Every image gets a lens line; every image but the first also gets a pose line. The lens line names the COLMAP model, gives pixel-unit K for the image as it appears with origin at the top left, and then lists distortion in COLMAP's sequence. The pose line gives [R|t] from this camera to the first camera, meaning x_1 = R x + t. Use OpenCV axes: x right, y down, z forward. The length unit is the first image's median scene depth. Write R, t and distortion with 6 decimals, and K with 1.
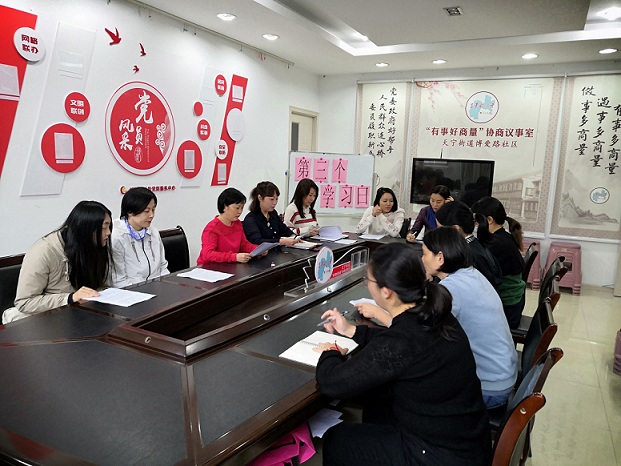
lens RADIAL K [[484.1, 0, 315.3], [0, 484.1, 224.9], [0, 0, 1]] dist [-0.029029, 0.065707]
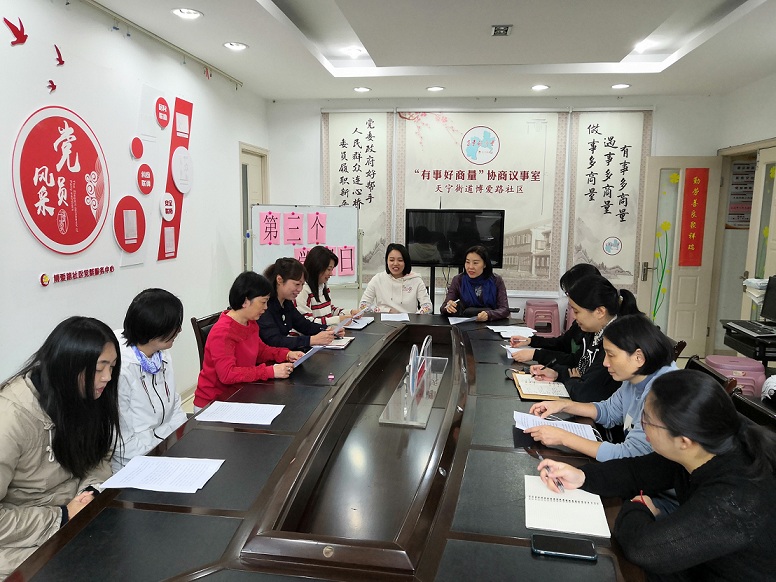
lens RADIAL K [[604.9, 0, 400.5], [0, 604.9, 281.8], [0, 0, 1]] dist [-0.029029, 0.065707]
pose [[0.941735, -0.066436, 0.329730, -0.193083], [0.066984, 0.997707, 0.009713, -0.040490], [-0.329620, 0.012940, 0.944025, 0.097449]]
